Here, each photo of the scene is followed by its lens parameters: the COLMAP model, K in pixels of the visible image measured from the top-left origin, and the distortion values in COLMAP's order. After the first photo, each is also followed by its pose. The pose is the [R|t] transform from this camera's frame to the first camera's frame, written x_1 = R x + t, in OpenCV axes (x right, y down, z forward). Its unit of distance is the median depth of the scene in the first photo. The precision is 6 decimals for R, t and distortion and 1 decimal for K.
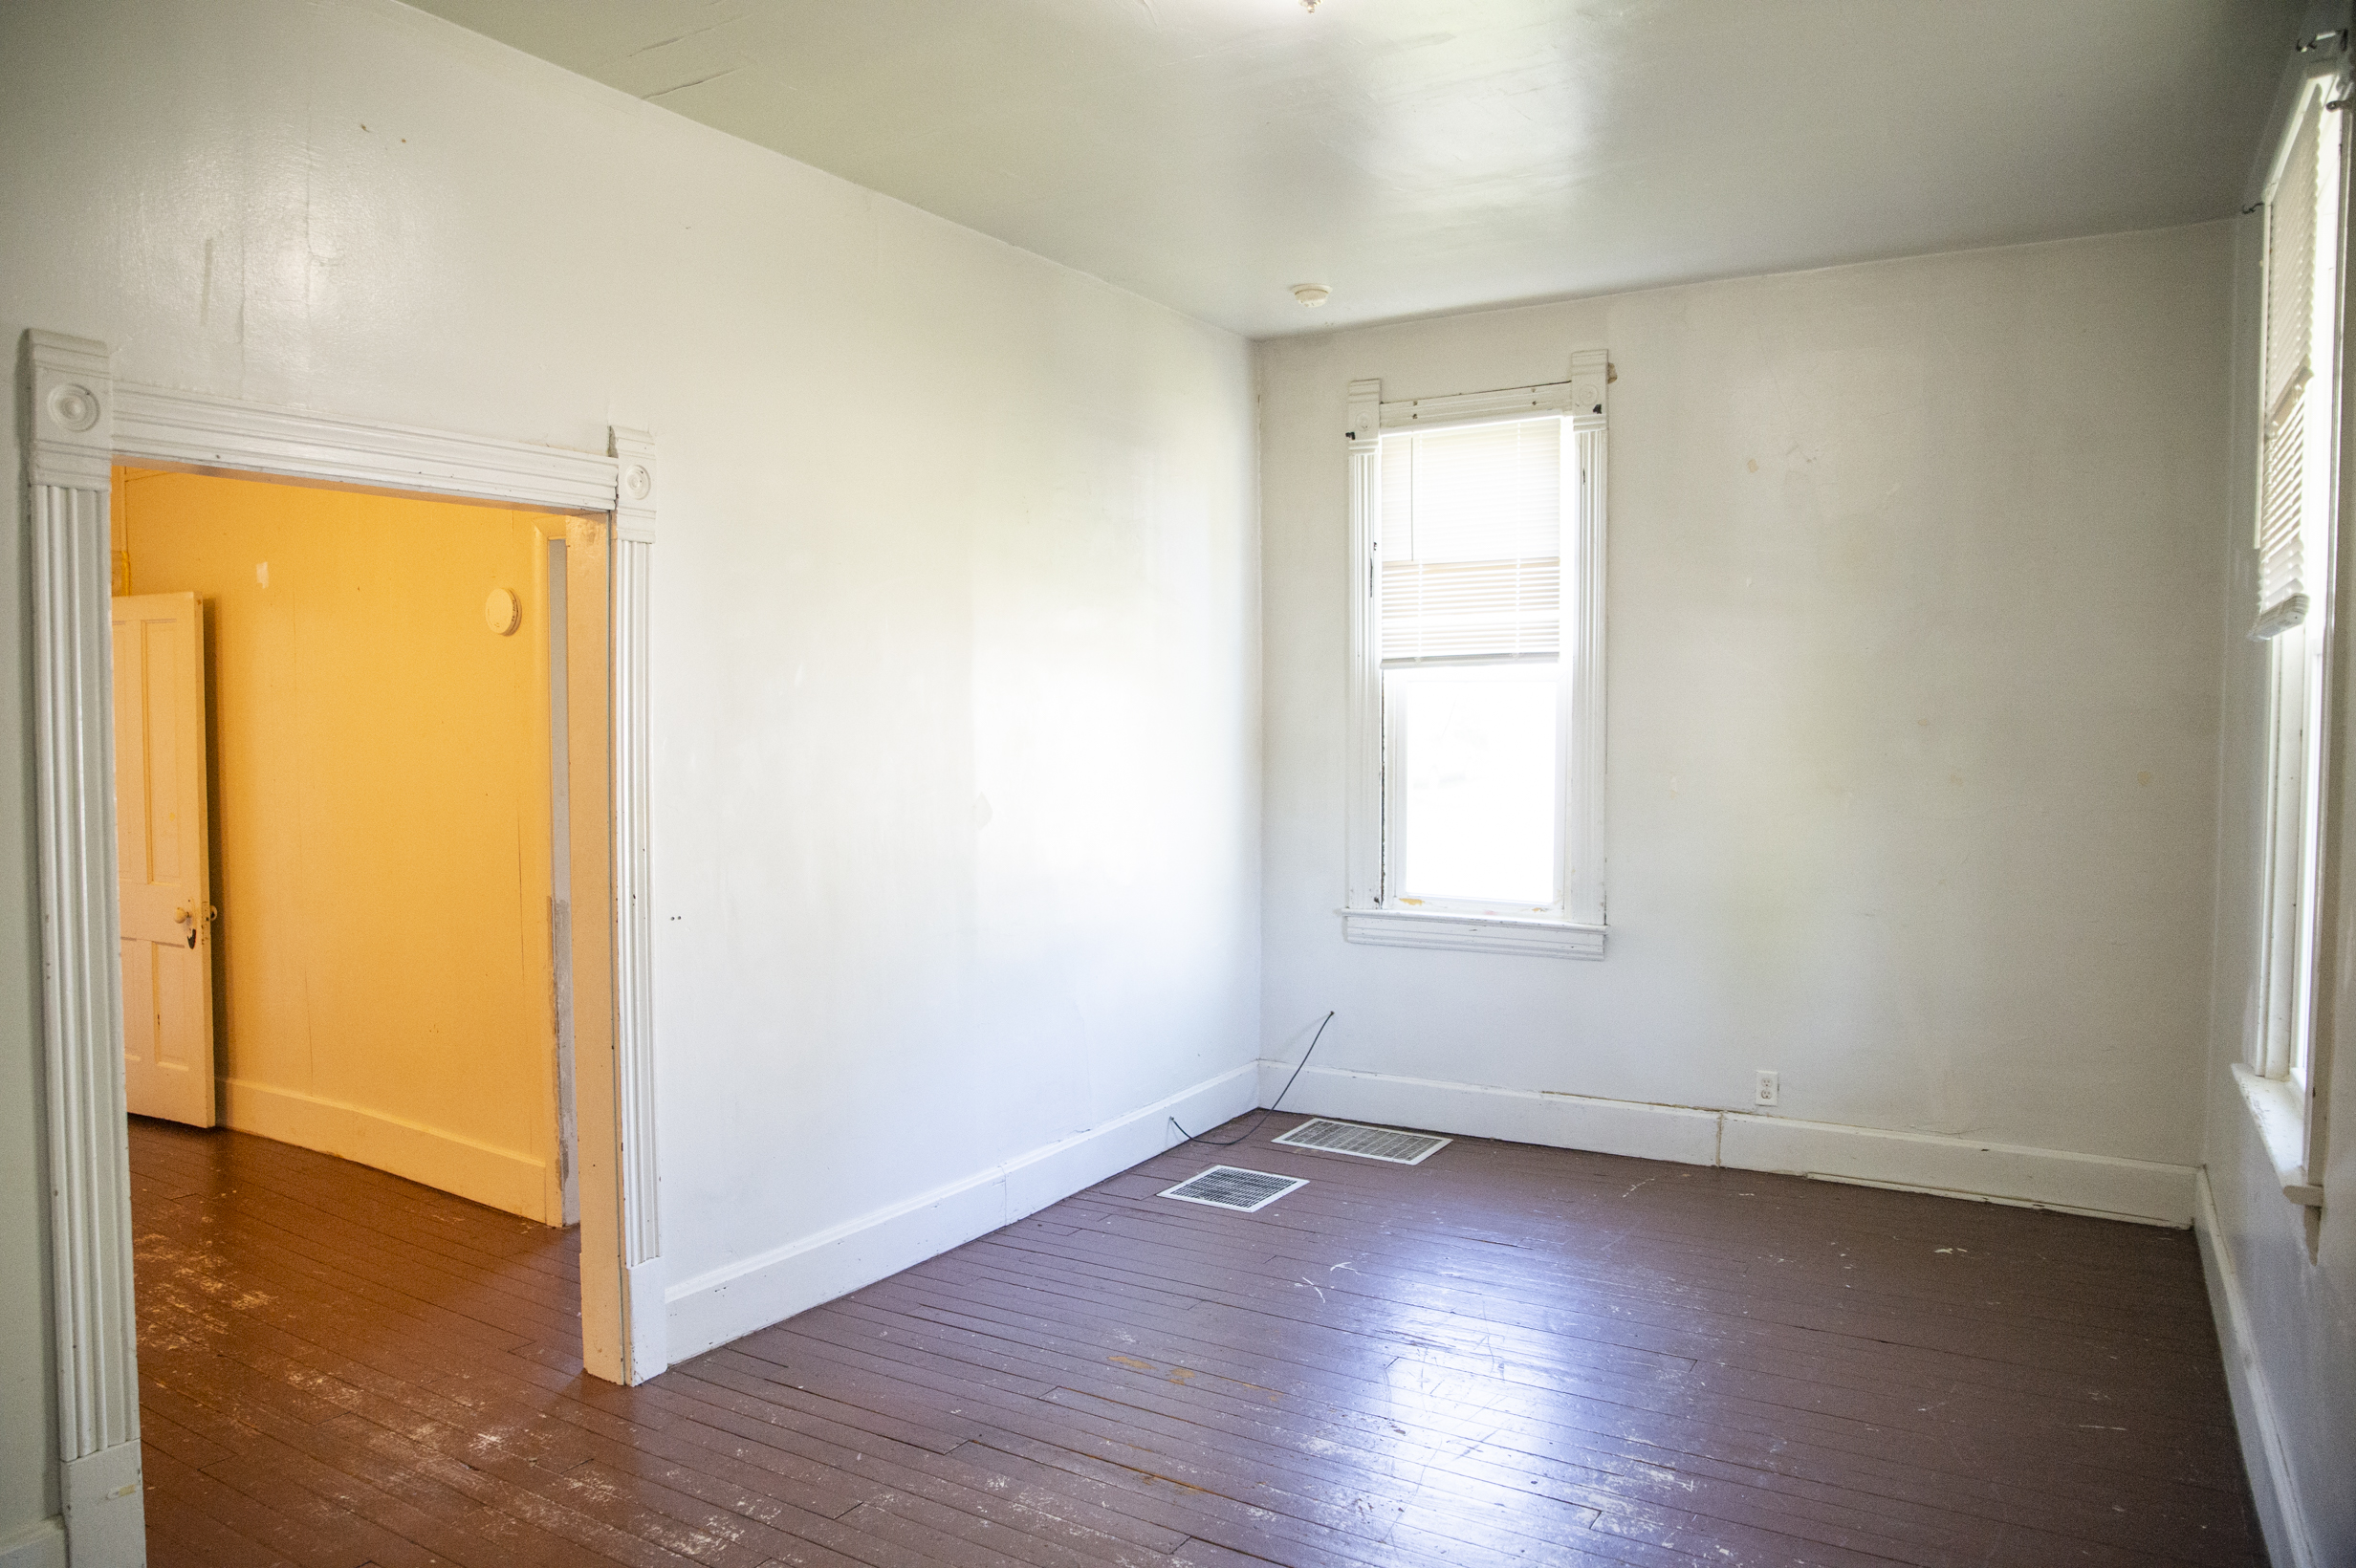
lens RADIAL K [[1596.8, 0, 1178.0], [0, 1596.8, 784.0], [0, 0, 1]] dist [-0.080276, 0.005329]
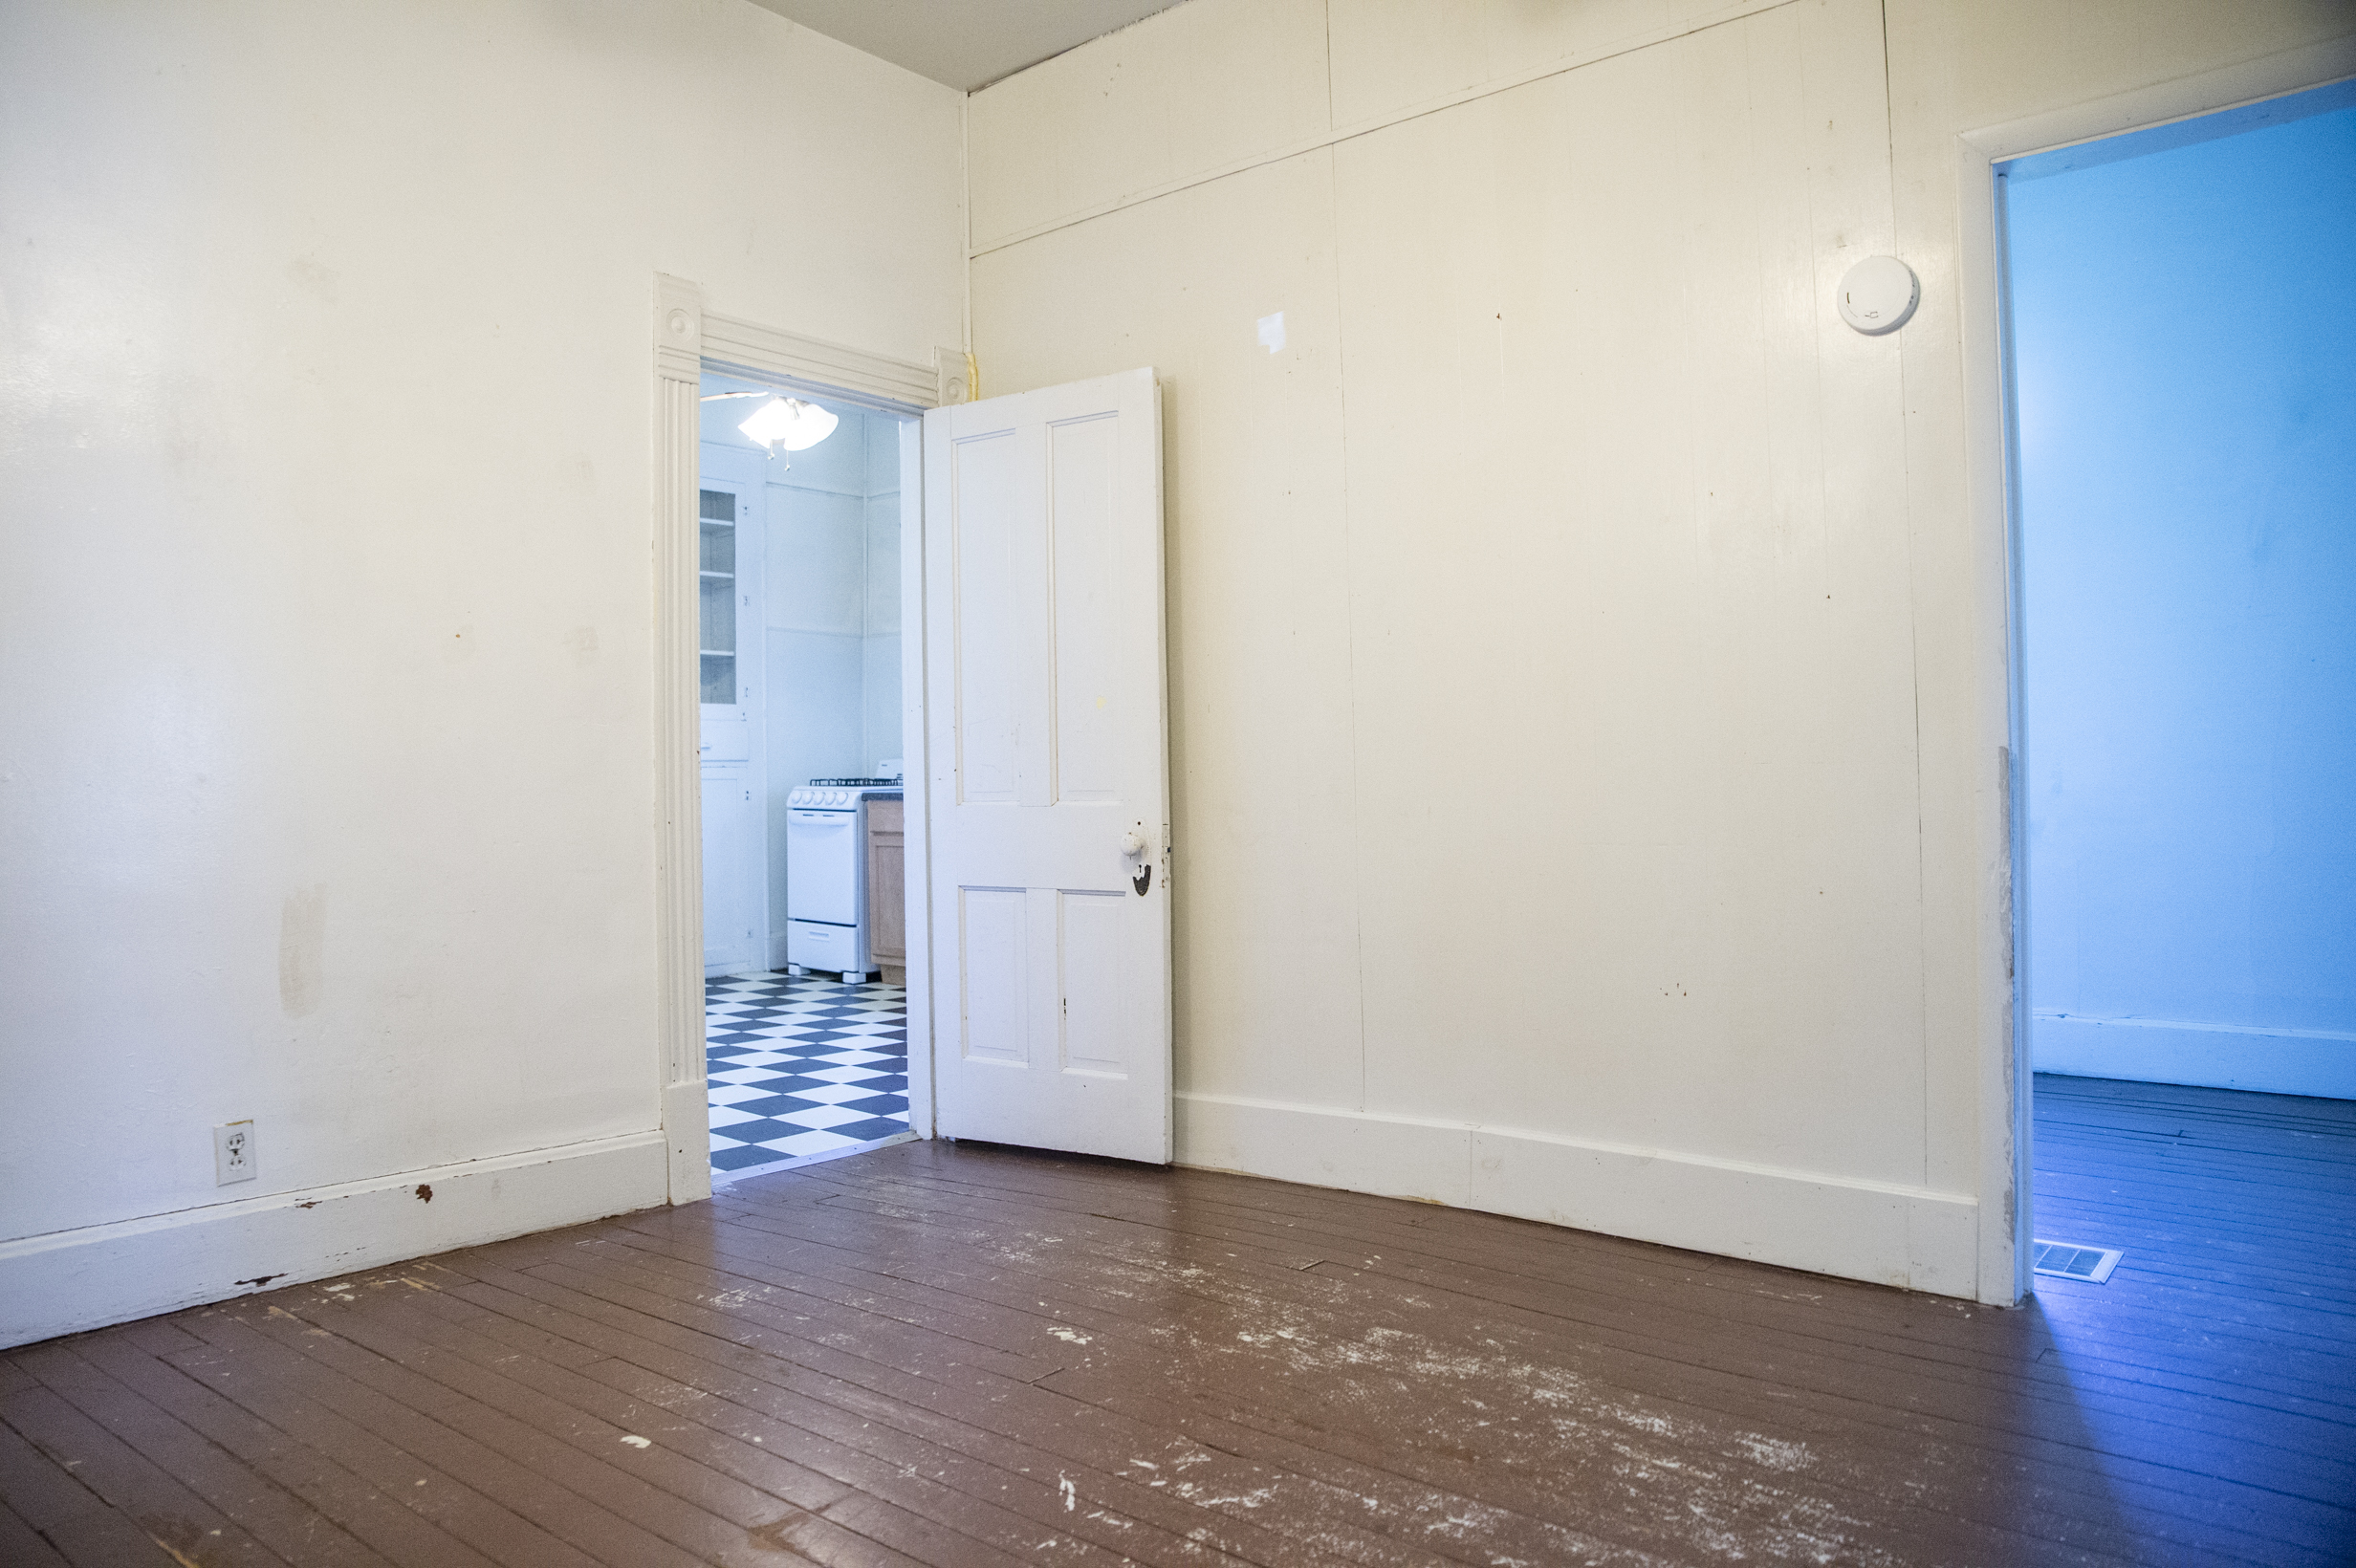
lens RADIAL K [[1596.8, 0, 1178.0], [0, 1596.8, 784.0], [0, 0, 1]] dist [-0.080276, 0.005329]
pose [[0.992303, -0.018169, -0.122491, -0.538544], [0.011448, 0.998401, -0.055354, 0.097025], [0.123301, 0.053526, 0.990925, 0.313609]]
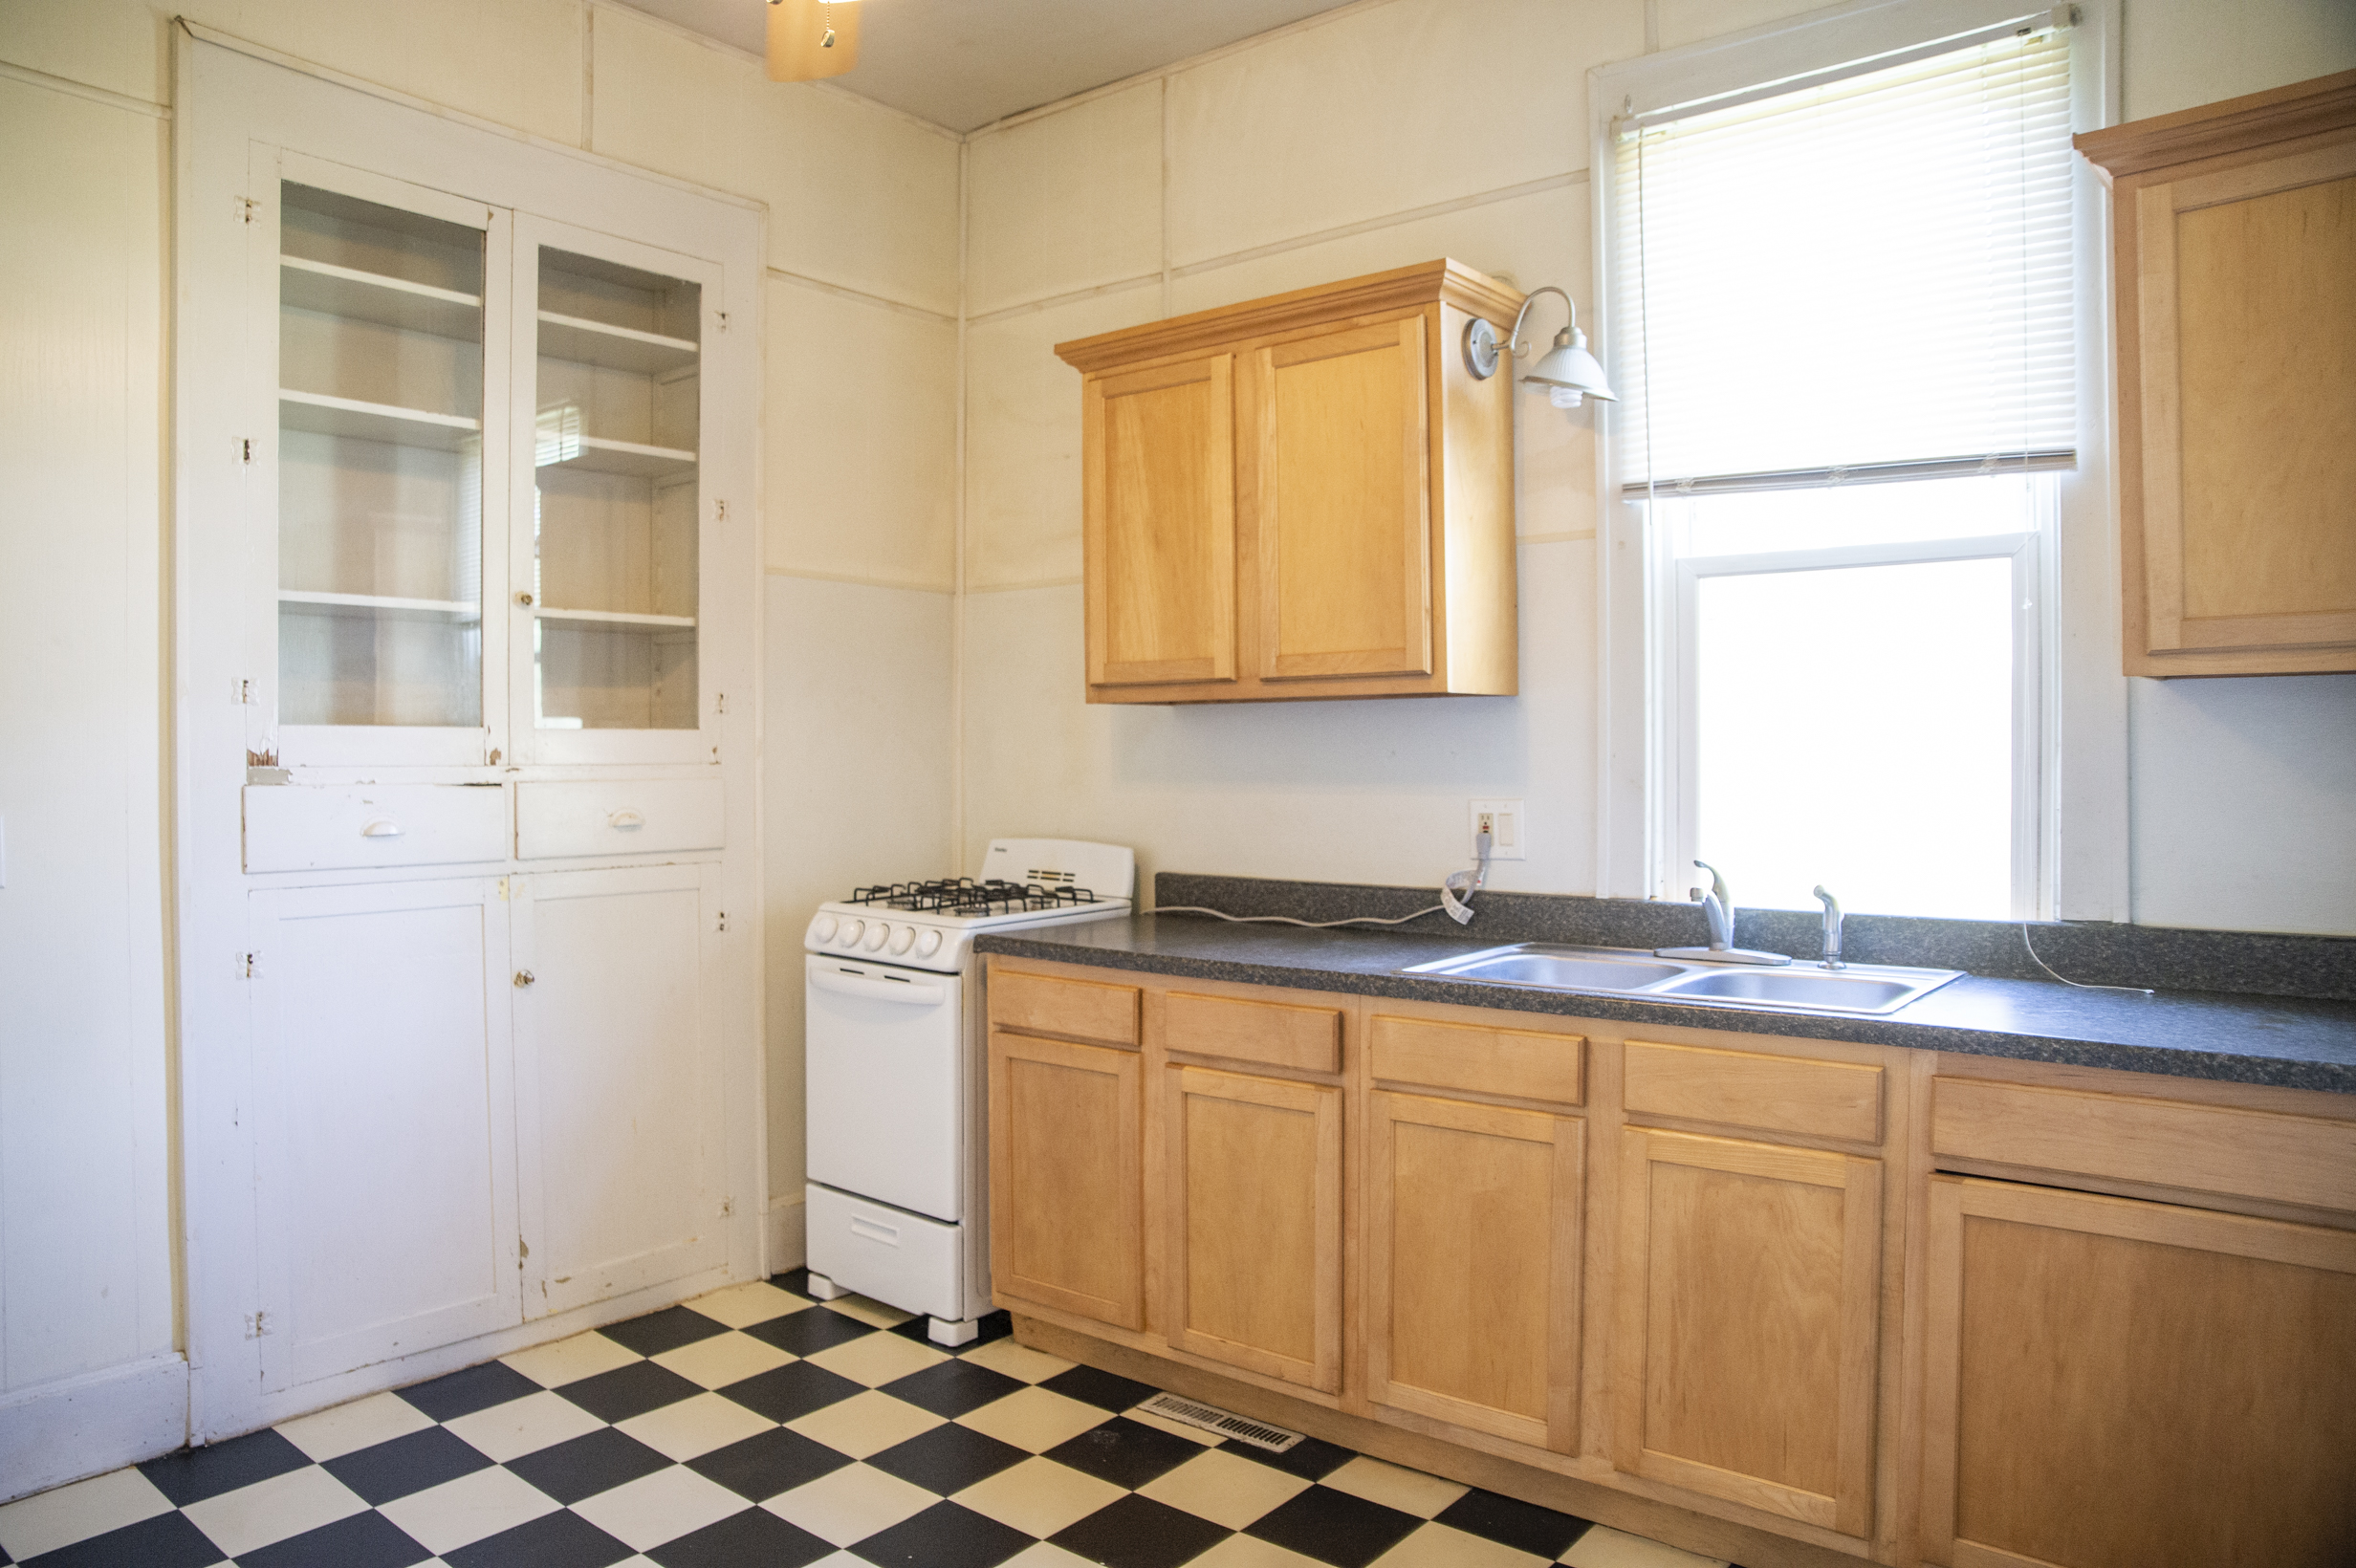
lens RADIAL K [[1596.8, 0, 1178.0], [0, 1596.8, 784.0], [0, 0, 1]] dist [-0.080276, 0.005329]
pose [[0.991854, -0.006946, -0.127188, -0.701661], [0.001848, 0.999192, -0.040158, 0.036365], [0.127364, 0.039595, 0.991065, 0.732679]]
